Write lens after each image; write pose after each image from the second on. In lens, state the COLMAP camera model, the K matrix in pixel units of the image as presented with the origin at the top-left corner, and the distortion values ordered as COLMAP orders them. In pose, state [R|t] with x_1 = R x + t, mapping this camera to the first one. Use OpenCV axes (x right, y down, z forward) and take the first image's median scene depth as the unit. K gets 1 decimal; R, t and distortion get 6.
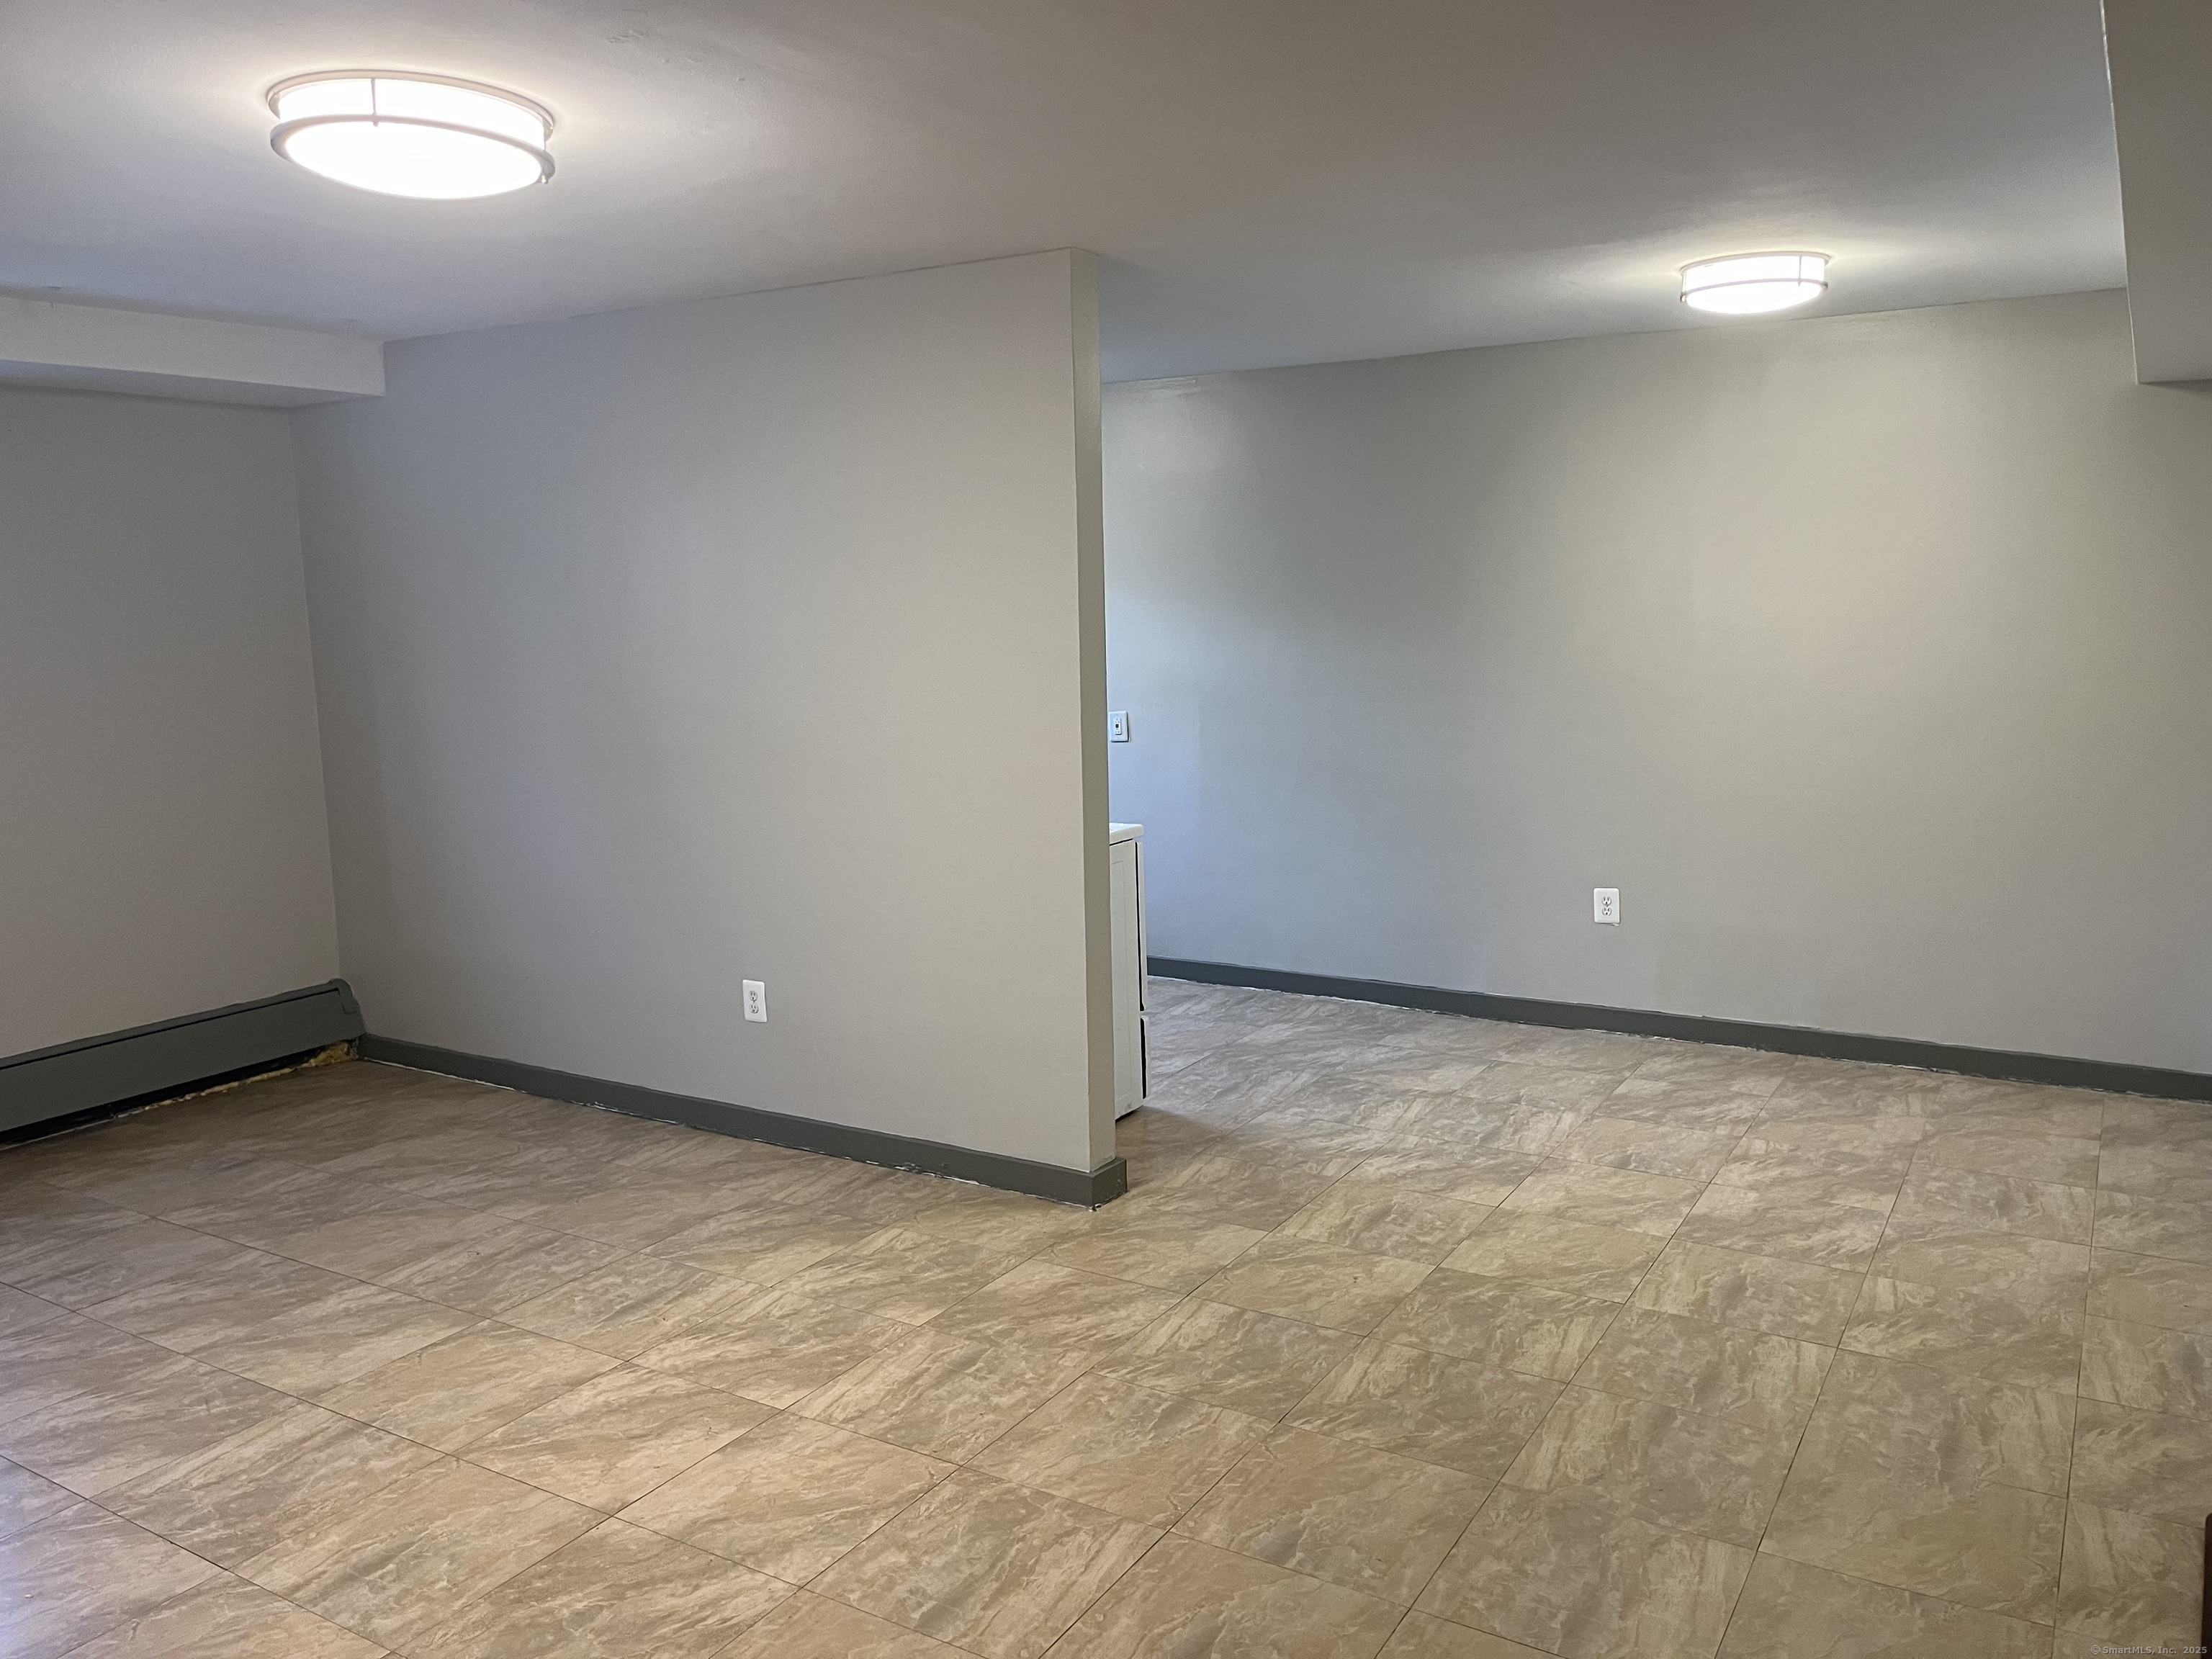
lens RADIAL K [[1679.6, 0, 1110.3], [0, 1679.6, 849.1], [0, 0, 1]] dist [0.068972, -0.093080]
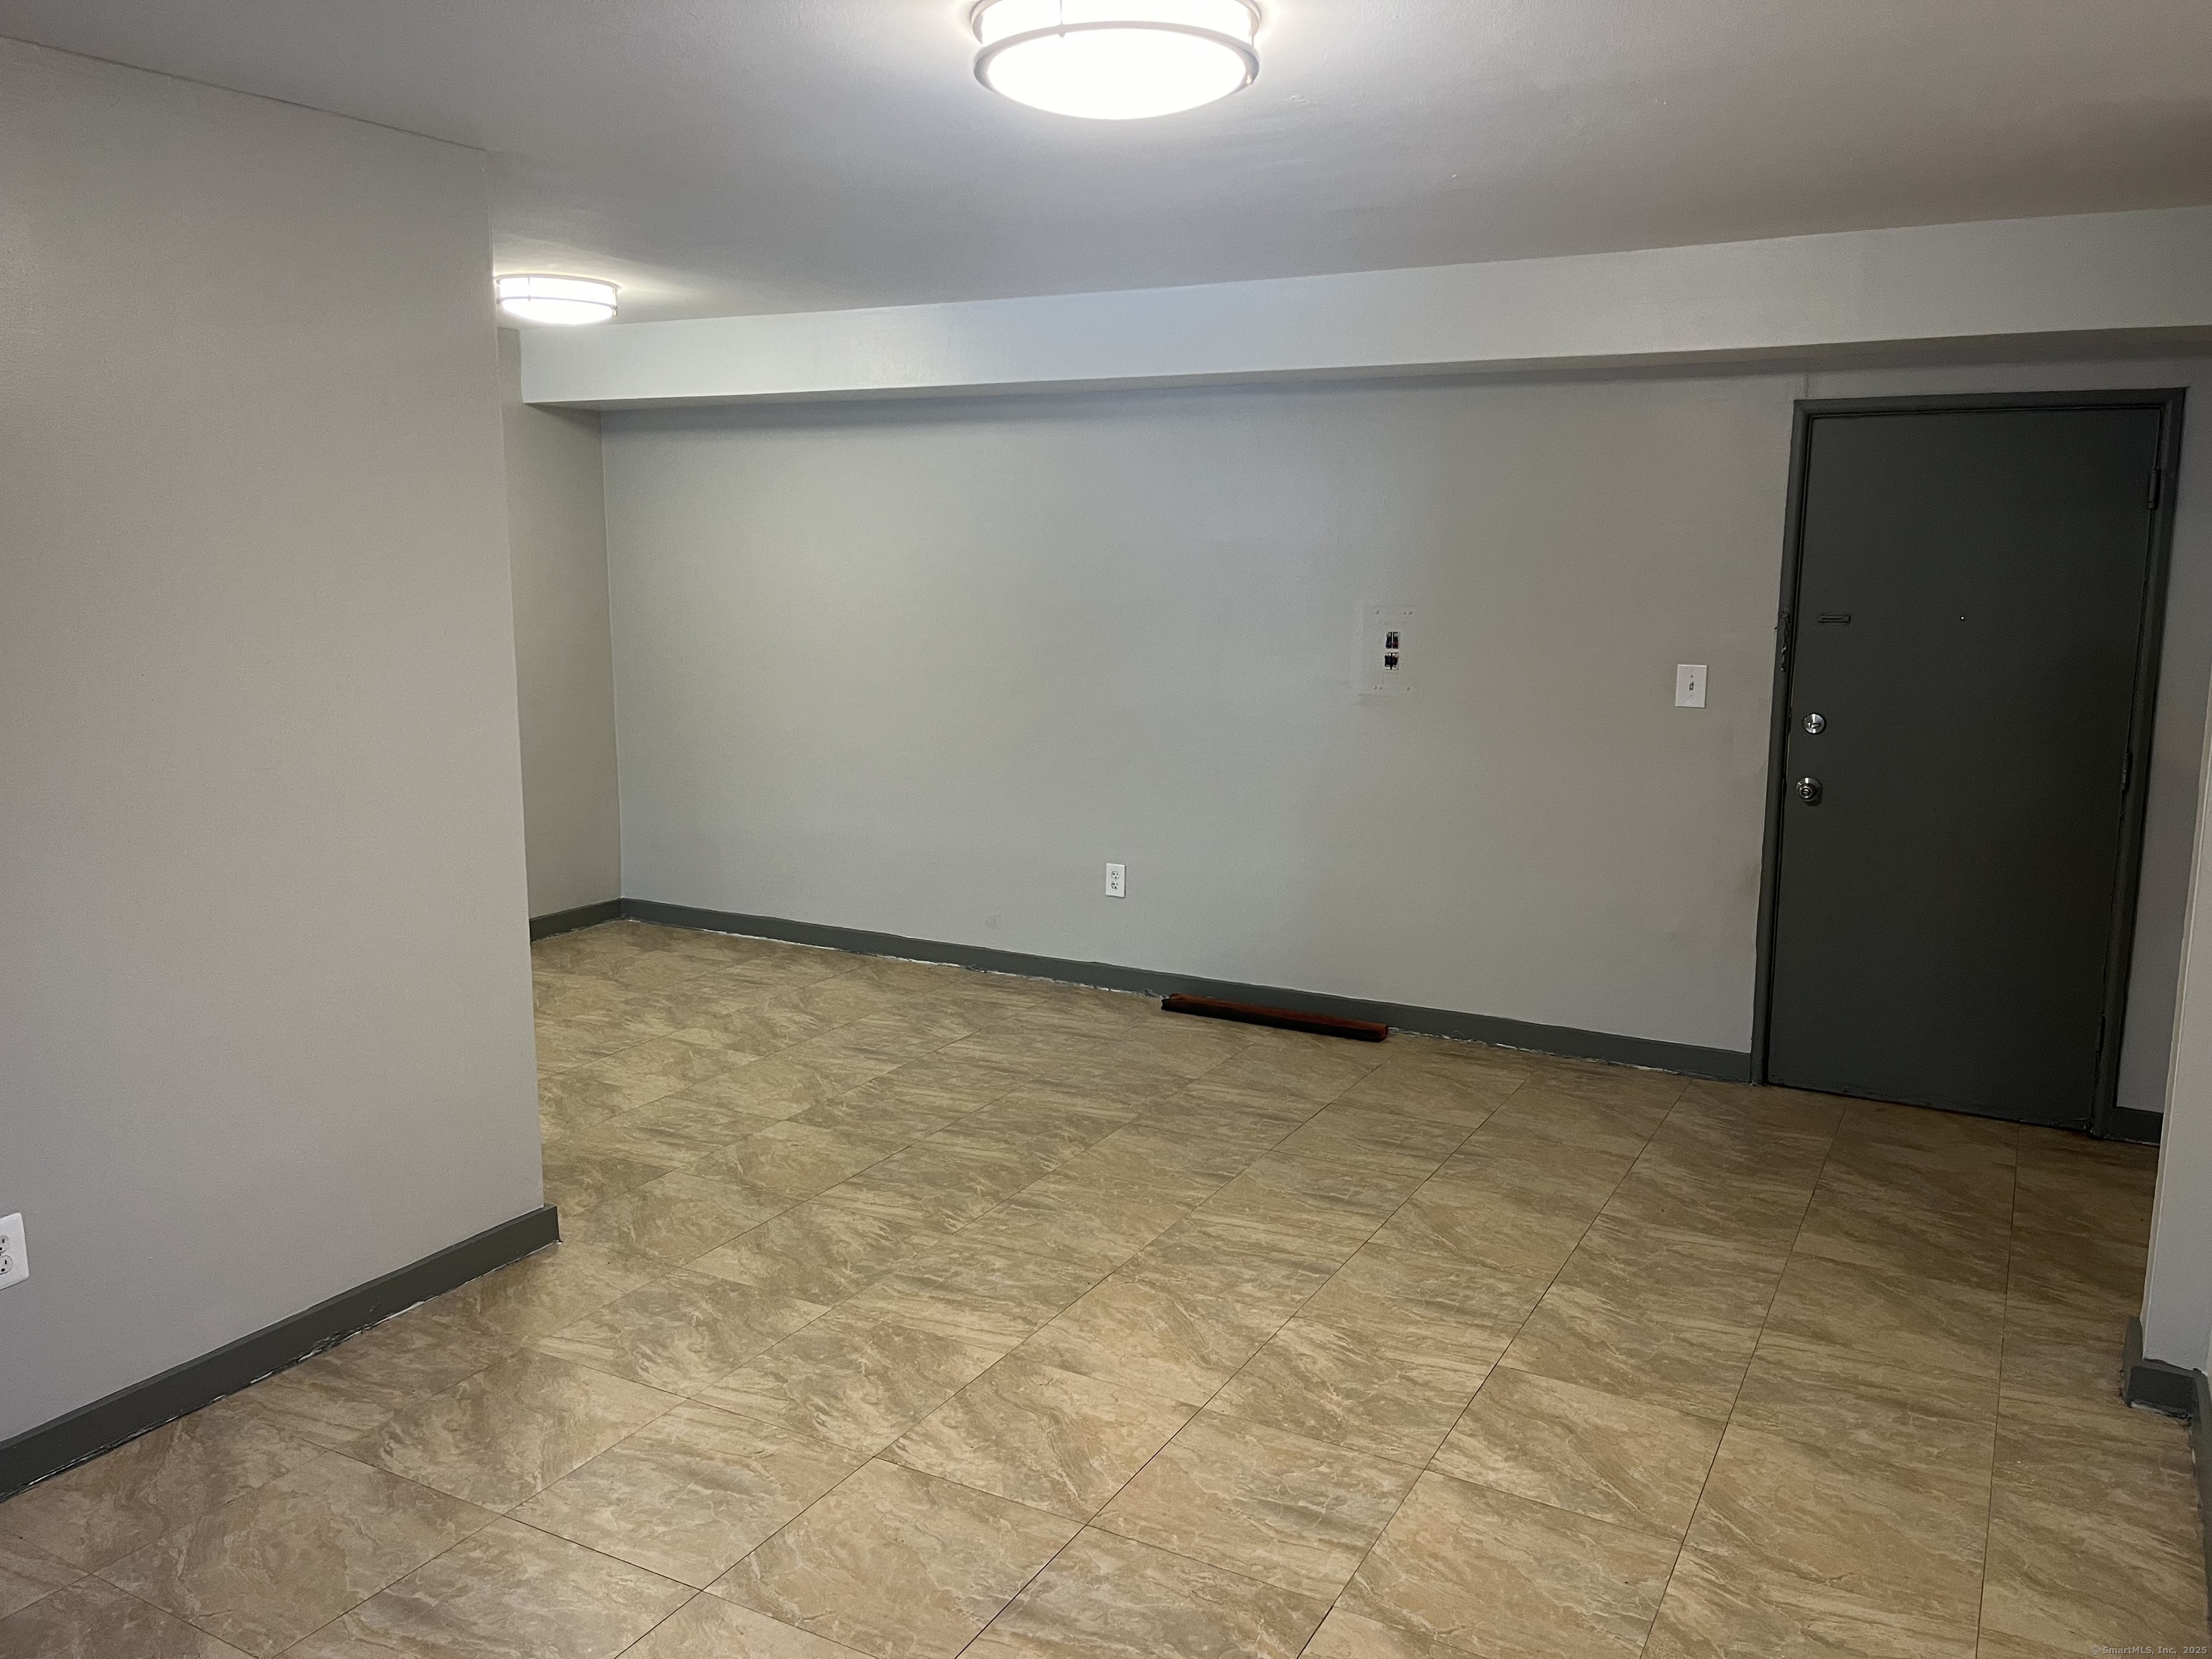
lens RADIAL K [[1684.2, 0, 1142.7], [0, 1684.2, 829.4], [0, 0, 1]] dist [-0.002504, -0.007907]
pose [[-0.058545, -0.150251, 0.986913, -1.037181], [0.151754, 0.975780, 0.157559, -0.108794], [-0.986683, 0.158992, -0.034326, 0.822023]]
